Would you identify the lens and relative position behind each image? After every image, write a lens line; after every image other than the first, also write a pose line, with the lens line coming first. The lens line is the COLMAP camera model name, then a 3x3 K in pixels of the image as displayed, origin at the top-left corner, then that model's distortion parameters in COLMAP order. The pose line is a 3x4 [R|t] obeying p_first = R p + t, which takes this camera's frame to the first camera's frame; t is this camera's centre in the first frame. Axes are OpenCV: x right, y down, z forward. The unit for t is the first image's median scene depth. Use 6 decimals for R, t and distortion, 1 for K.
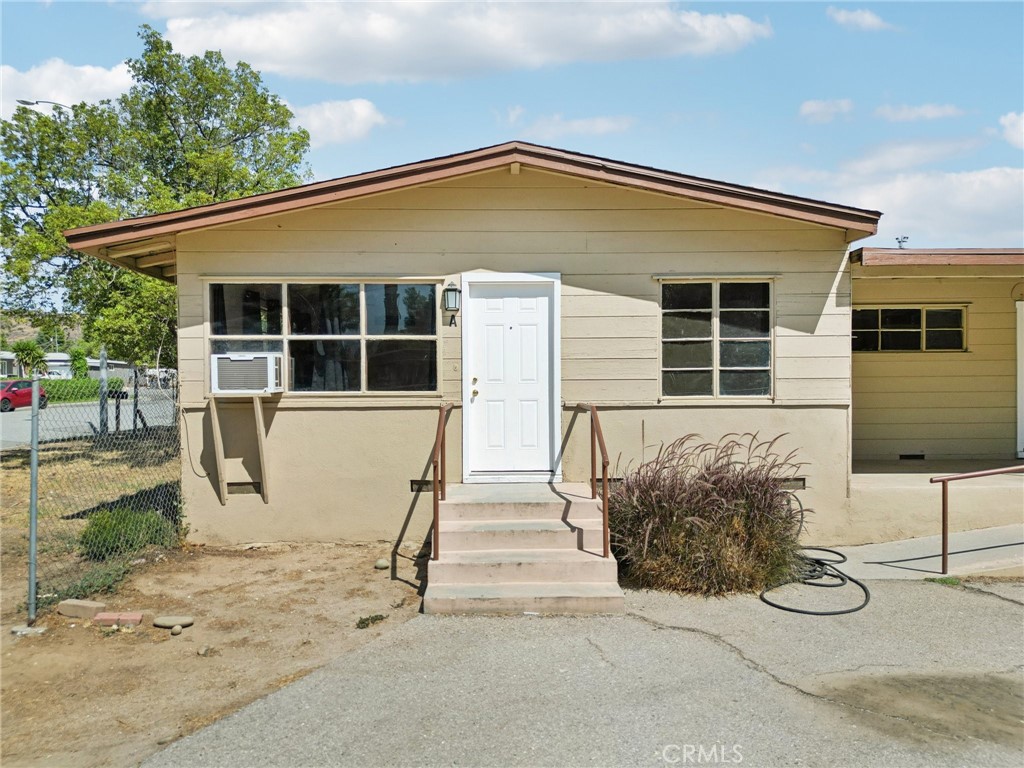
lens RADIAL K [[740.5, 0, 512.8], [0, 740.5, 400.4], [0, 0, 1]] dist [0.044476, -0.027079]
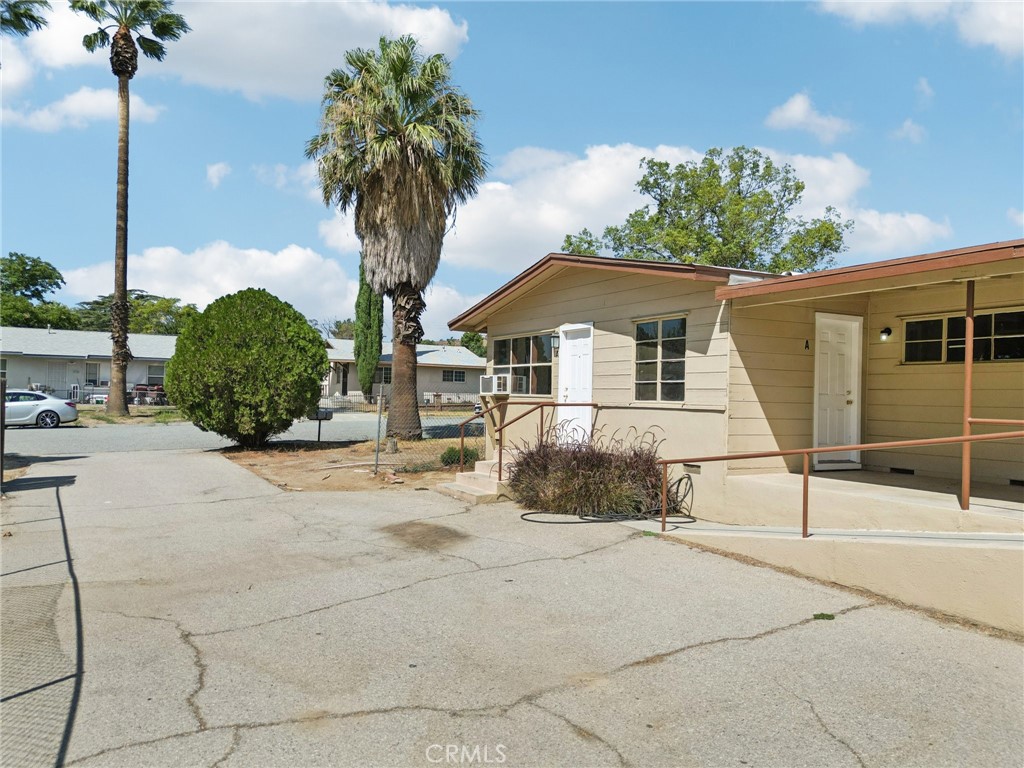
lens RADIAL K [[740.5, 0, 493.5], [0, 740.5, 382.0], [0, 0, 1]] dist [0.044476, -0.027079]
pose [[0.455229, -0.000311, -0.890374, 1.385603], [-0.031958, 0.999350, -0.016688, -0.008537], [0.889801, 0.036052, 0.454923, 0.084191]]
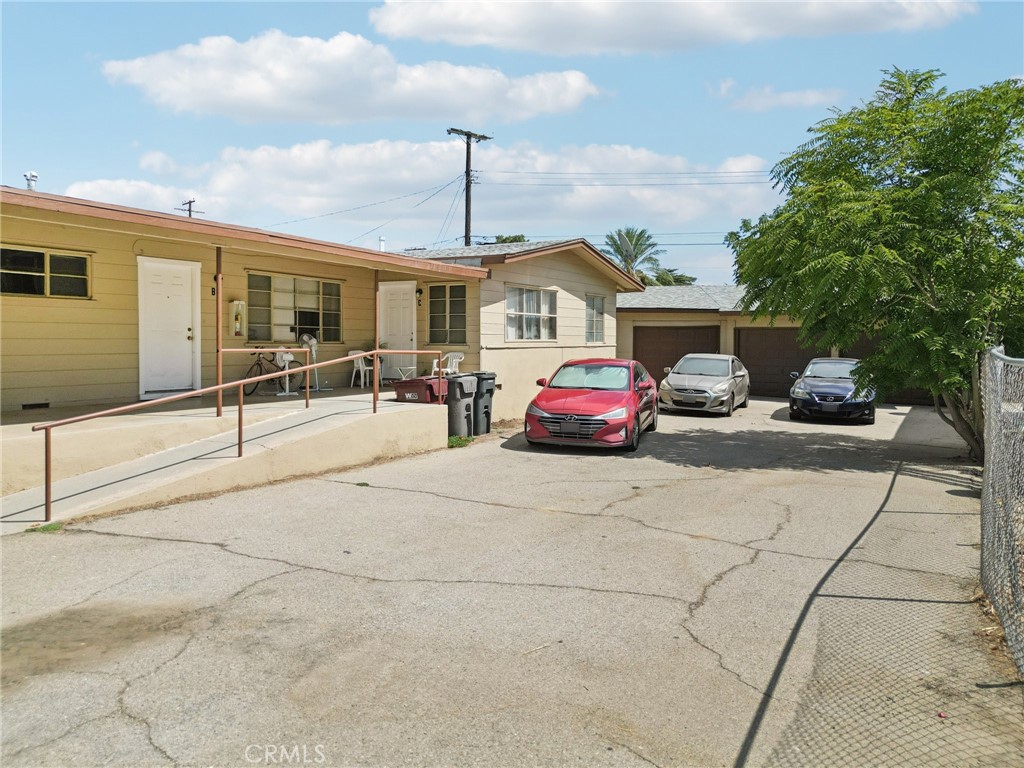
lens RADIAL K [[740.5, 0, 528.2], [0, 740.5, 363.1], [0, 0, 1]] dist [0.044476, -0.027079]
pose [[0.512761, -0.015741, 0.858387, 0.039336], [-0.002623, 0.999799, 0.019901, -0.000446], [-0.858527, -0.012456, 0.512616, -0.047046]]
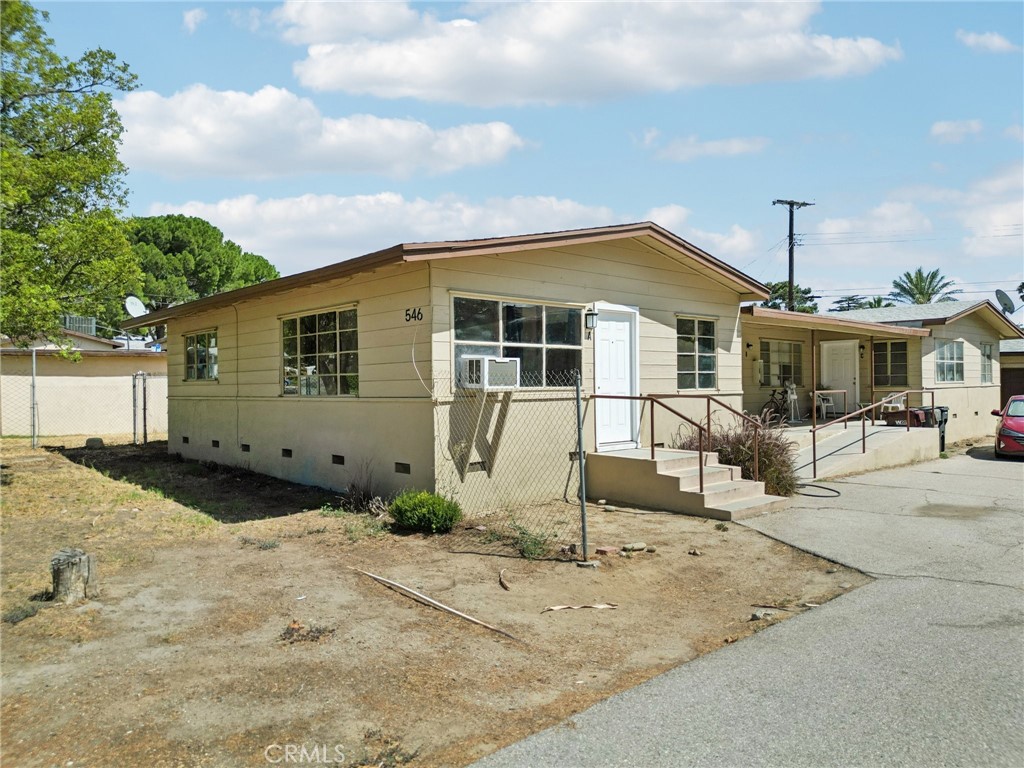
lens RADIAL K [[740.5, 0, 508.7], [0, 740.5, 382.2], [0, 0, 1]] dist [0.044476, -0.027079]
pose [[0.746826, 0.000946, 0.665019, -1.119408], [0.013028, 0.999786, -0.016053, -0.000320], [-0.664892, 0.020653, 0.746654, 0.061363]]
